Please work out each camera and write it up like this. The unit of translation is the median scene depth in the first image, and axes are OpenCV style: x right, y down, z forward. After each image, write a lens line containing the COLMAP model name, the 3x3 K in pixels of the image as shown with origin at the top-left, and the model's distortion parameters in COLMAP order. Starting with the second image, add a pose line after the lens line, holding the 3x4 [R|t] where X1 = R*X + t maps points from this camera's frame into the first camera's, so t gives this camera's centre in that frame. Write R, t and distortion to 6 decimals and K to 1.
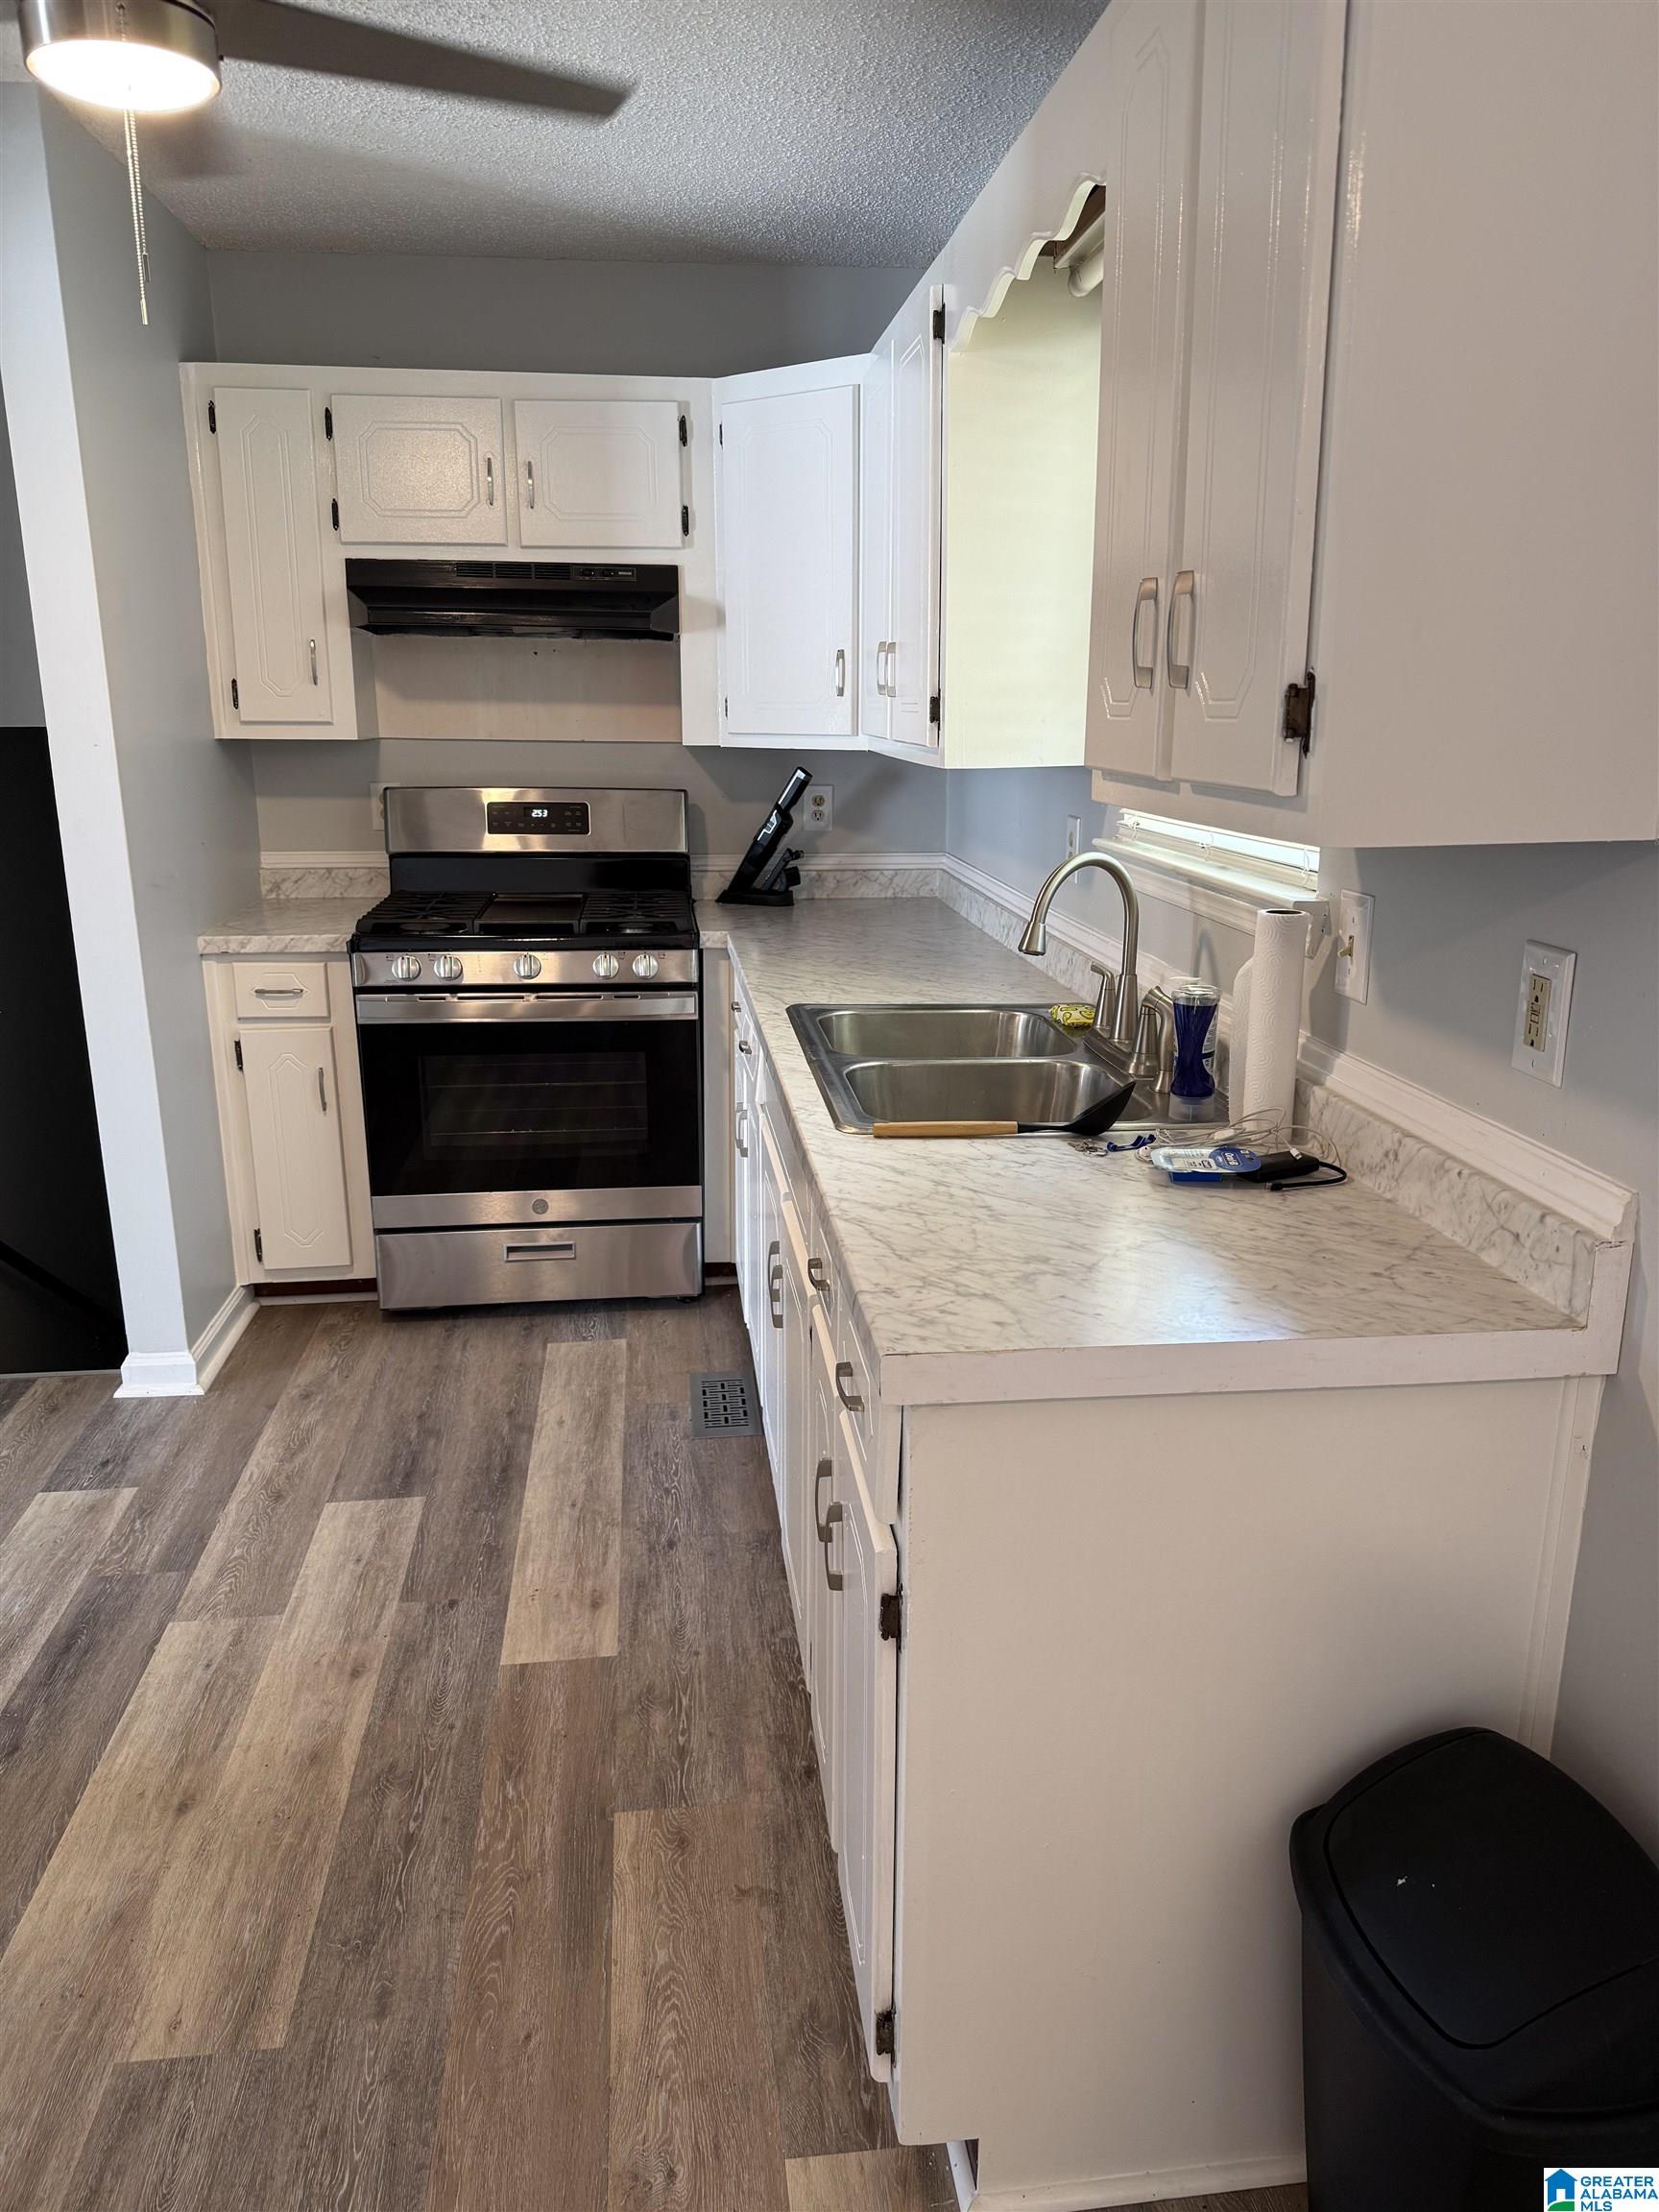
lens RADIAL K [[1562.8, 0, 831.9], [0, 1562.8, 1097.8], [0, 0, 1]] dist [0.065586, -0.080063]
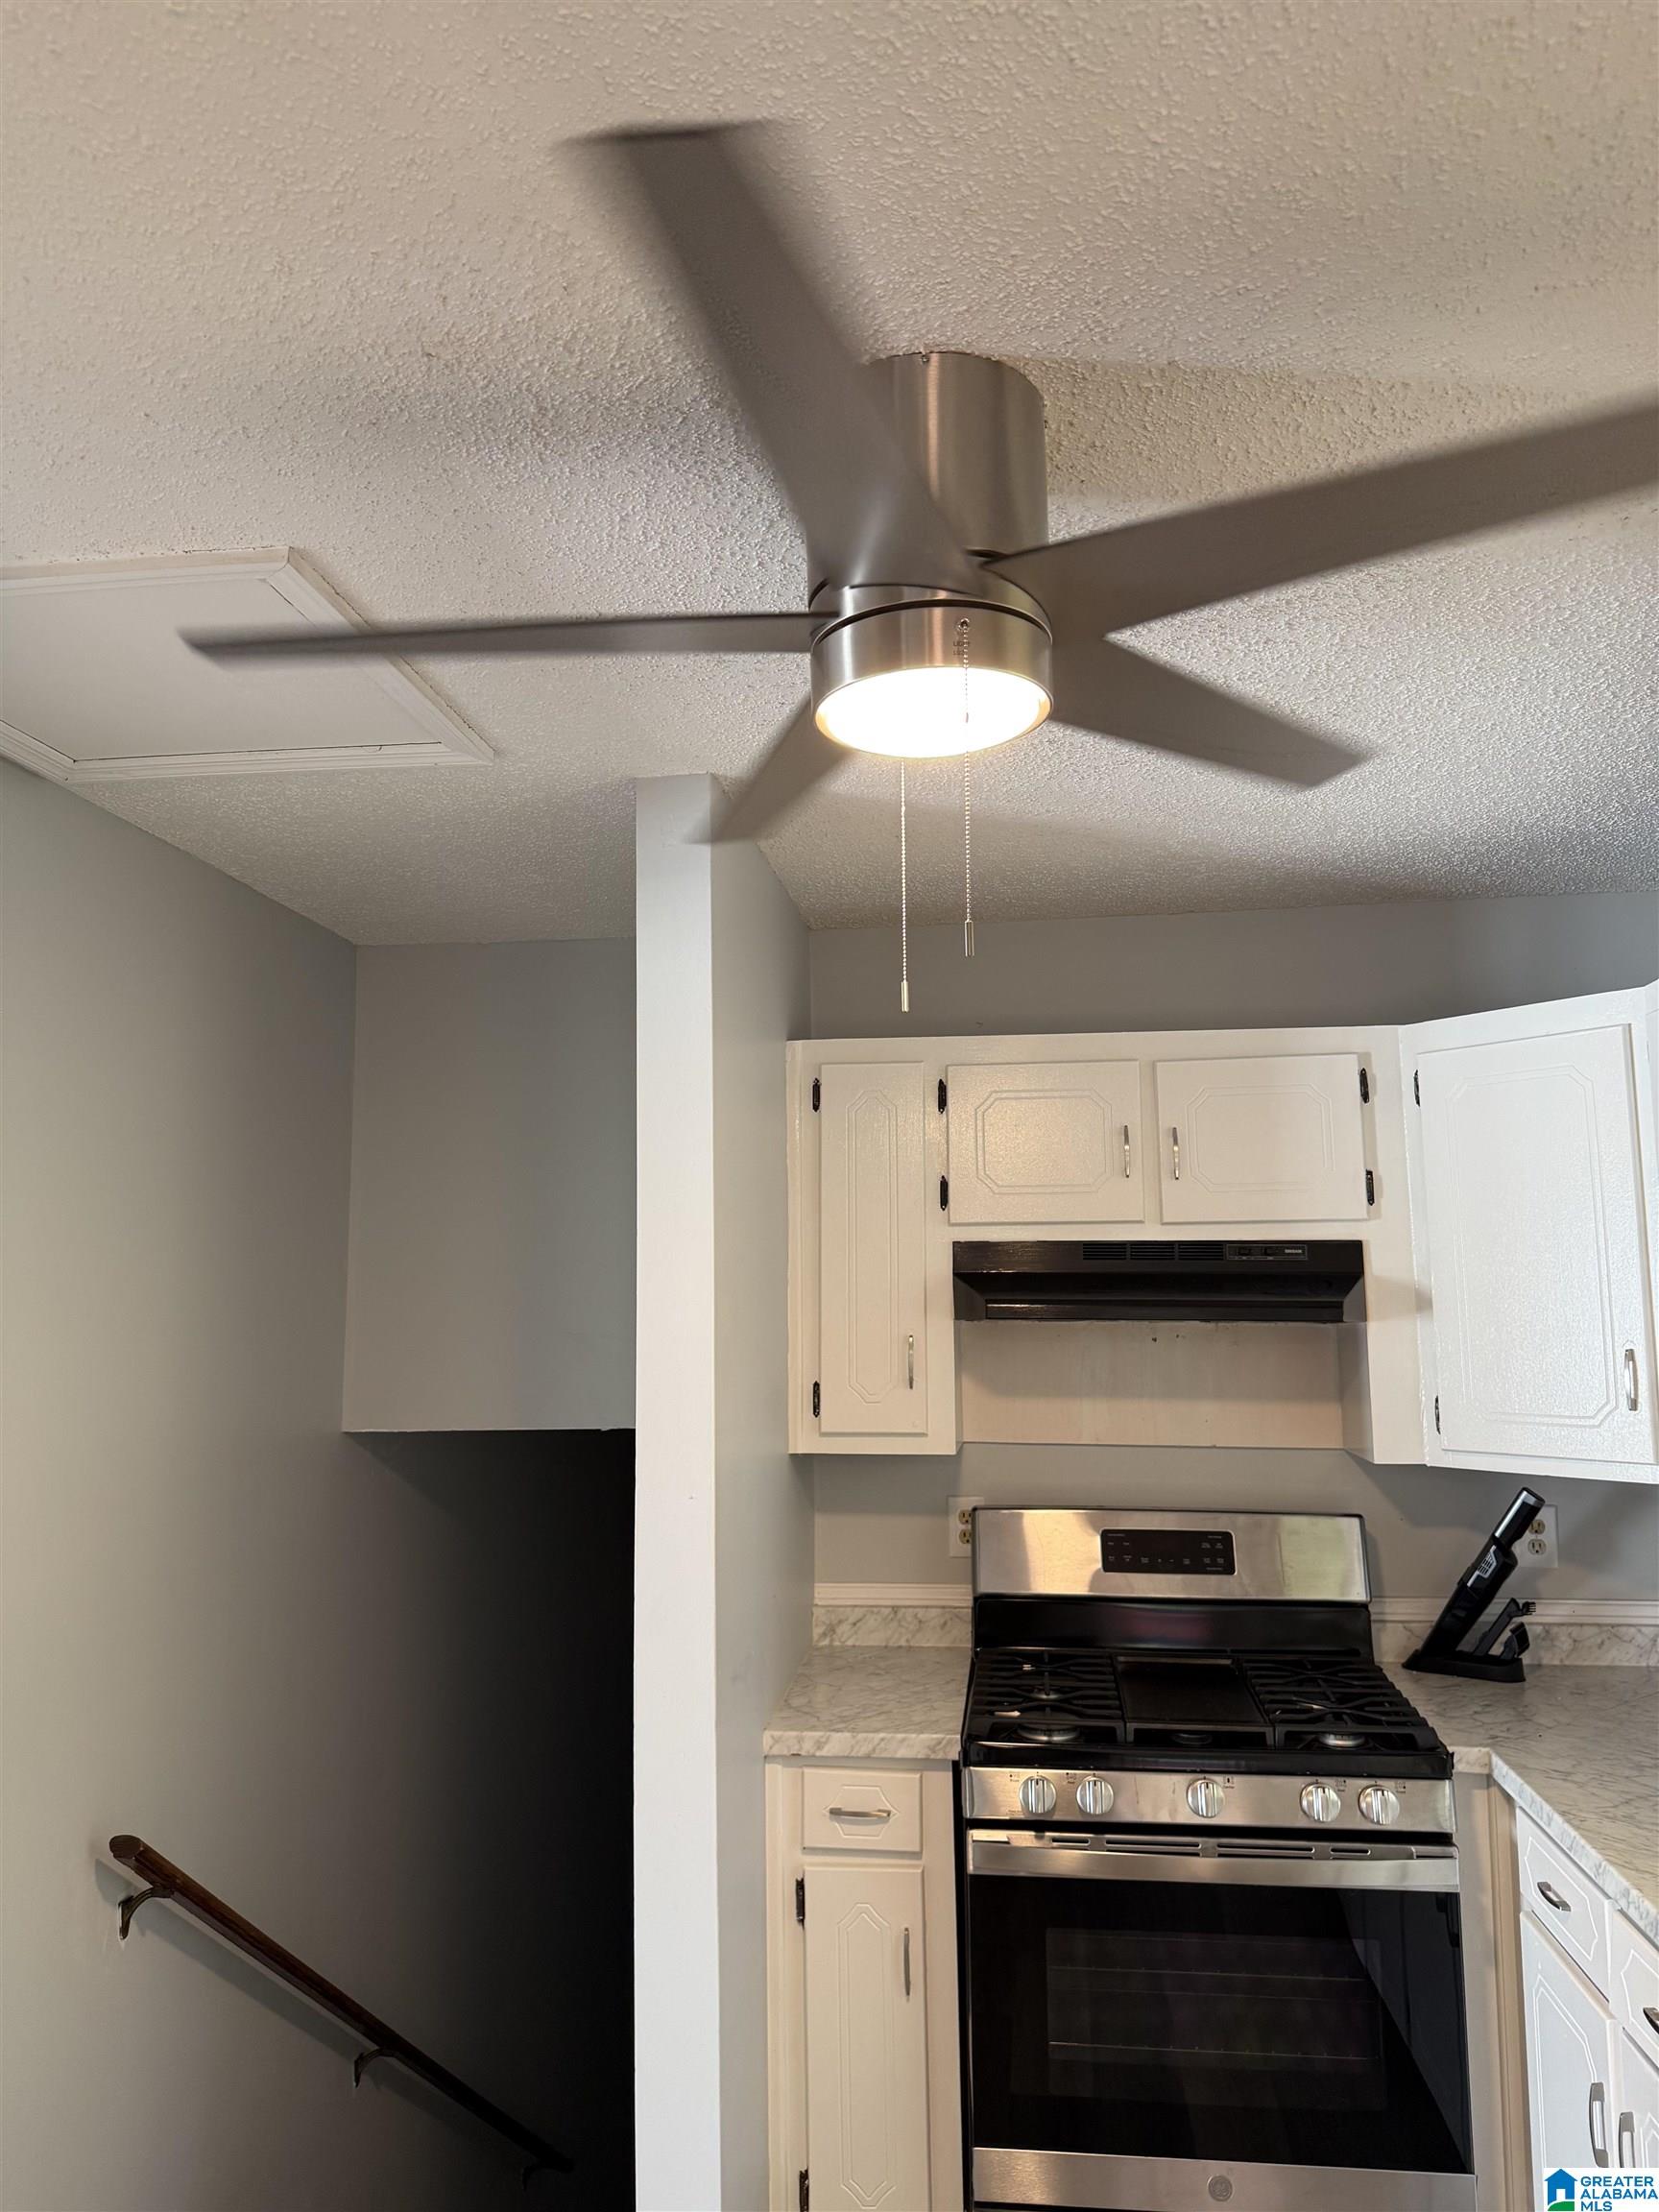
lens RADIAL K [[1562.8, 0, 831.9], [0, 1562.8, 1097.8], [0, 0, 1]] dist [0.065586, -0.080063]
pose [[0.971457, -0.042266, -0.233422, -0.169973], [-0.045955, 0.931826, -0.359983, -0.108397], [0.232724, 0.360435, 0.903287, 0.198357]]
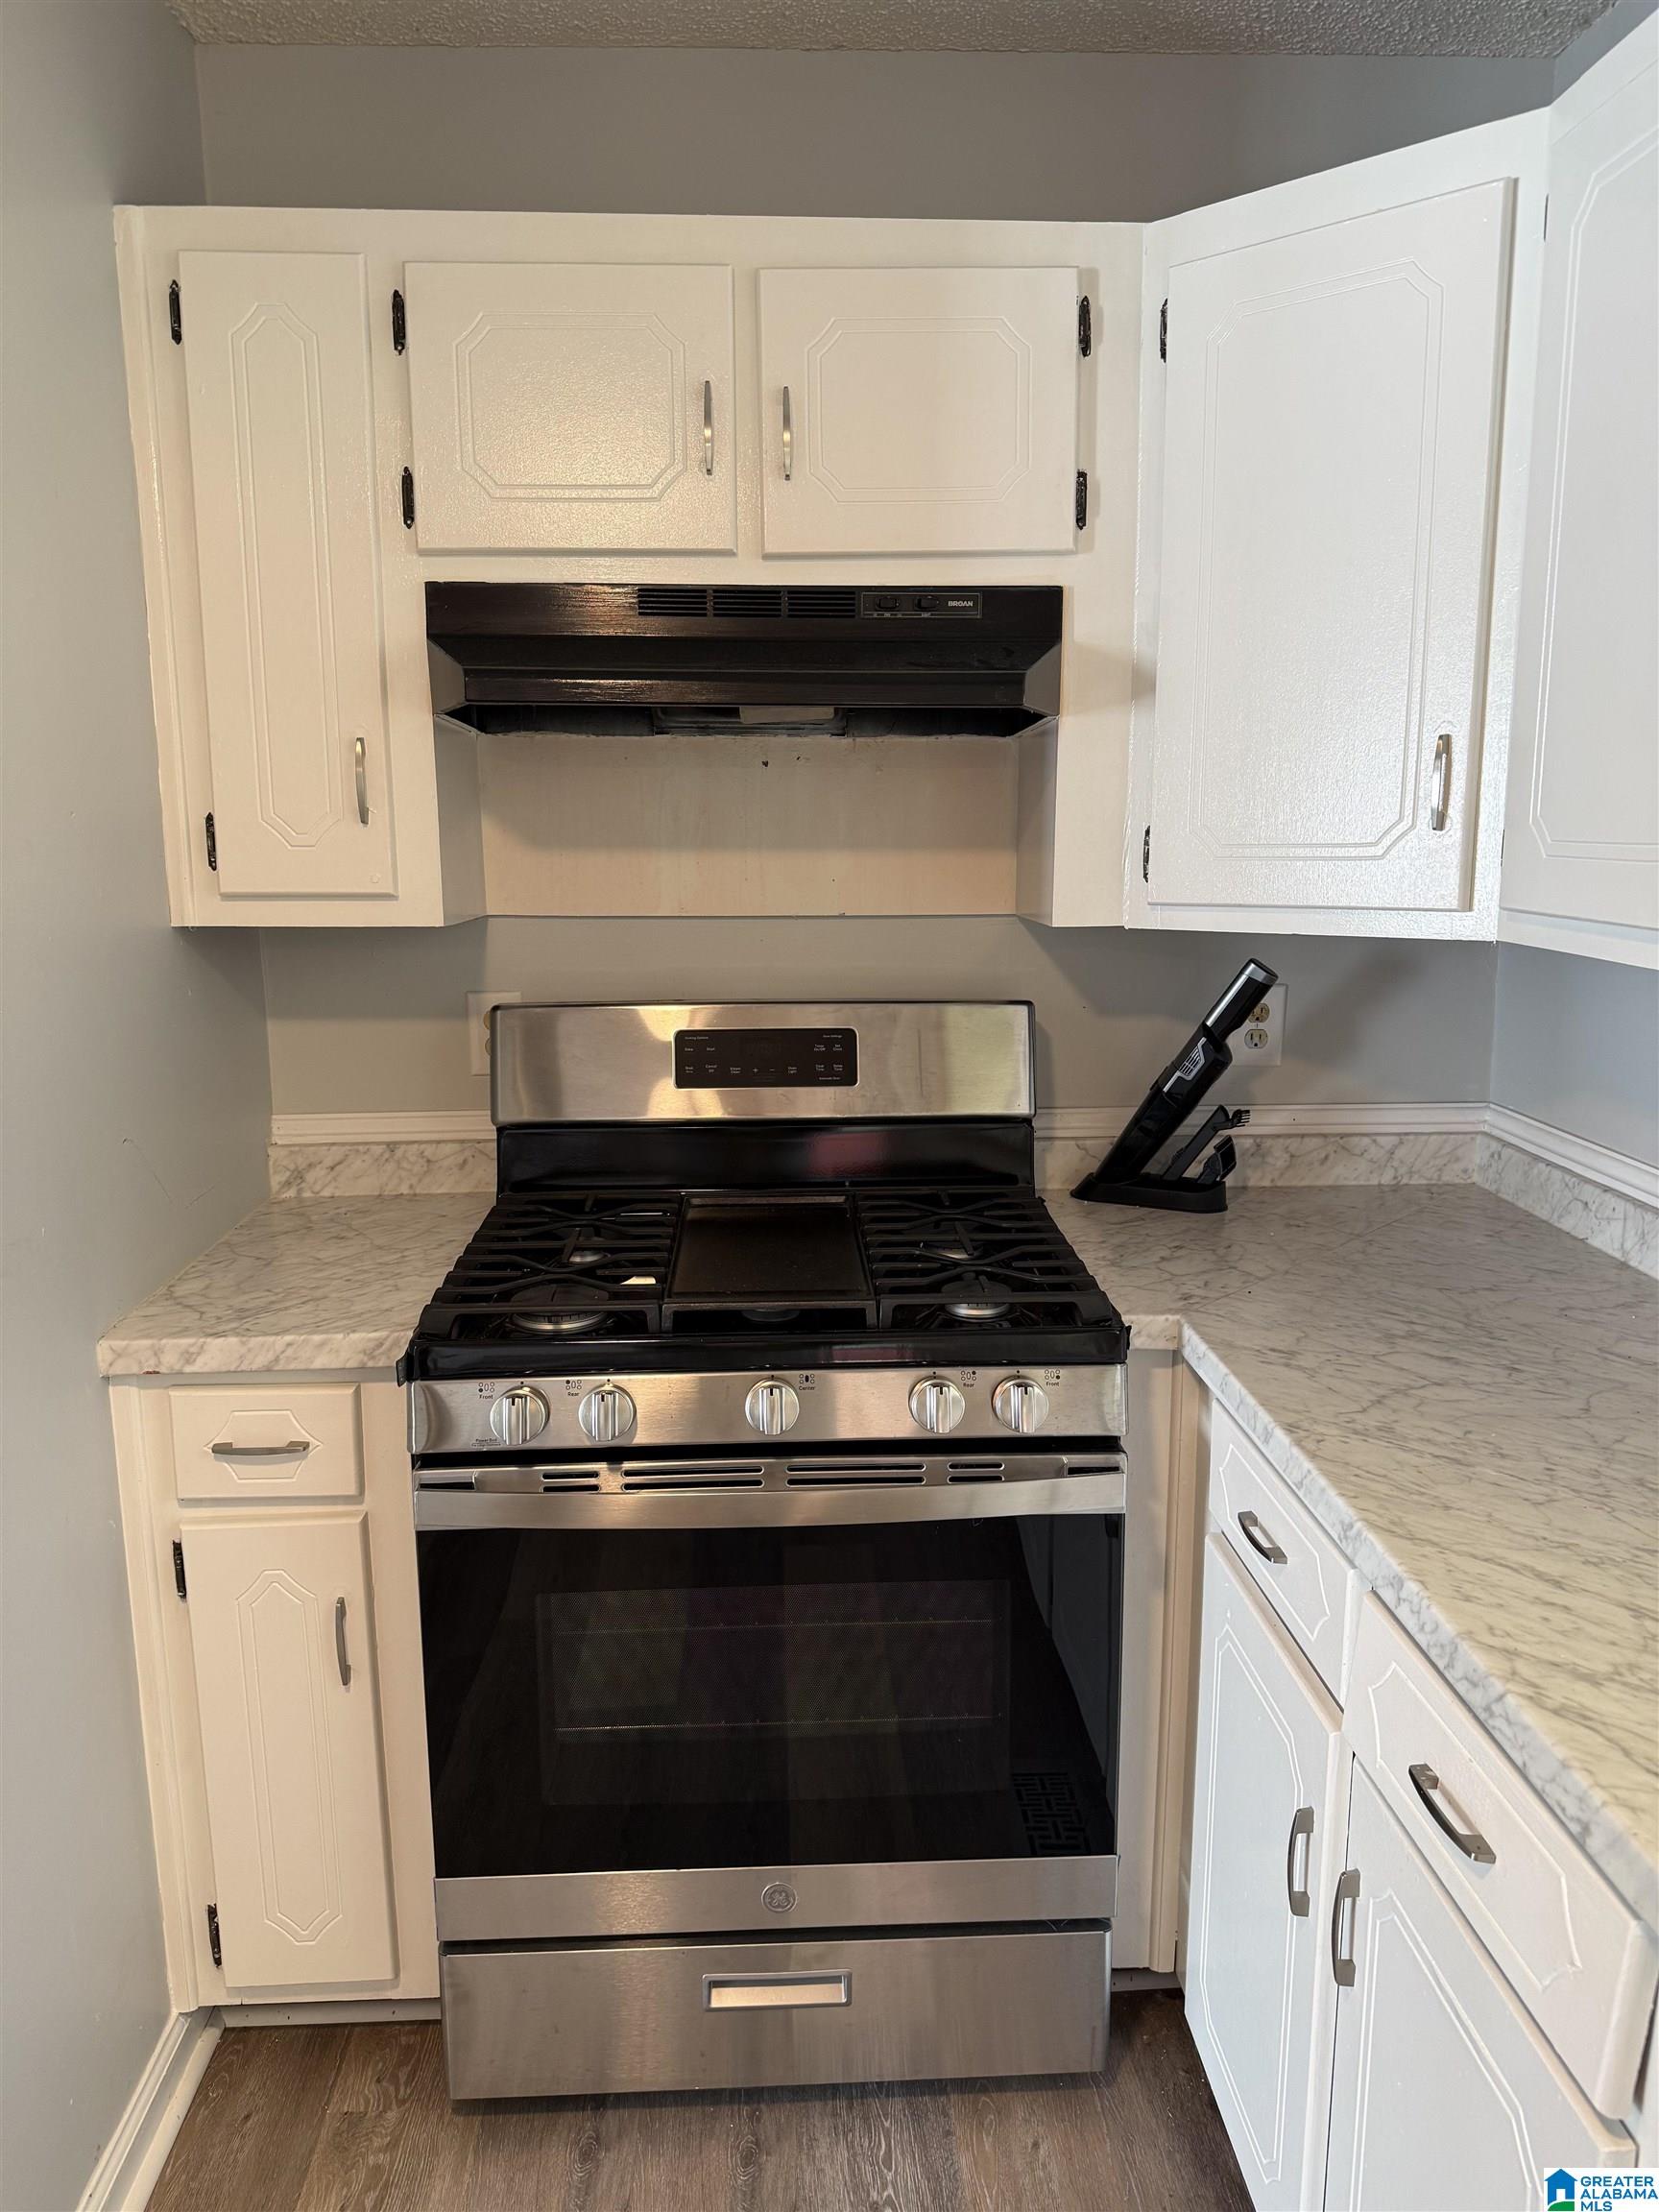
lens RADIAL K [[1562.8, 0, 831.9], [0, 1562.8, 1097.8], [0, 0, 1]] dist [0.065586, -0.080063]
pose [[0.997684, 0.002851, -0.067955, -0.138167], [-0.007992, 0.997113, -0.075514, -0.133884], [0.067543, 0.075882, 0.994827, 0.500943]]
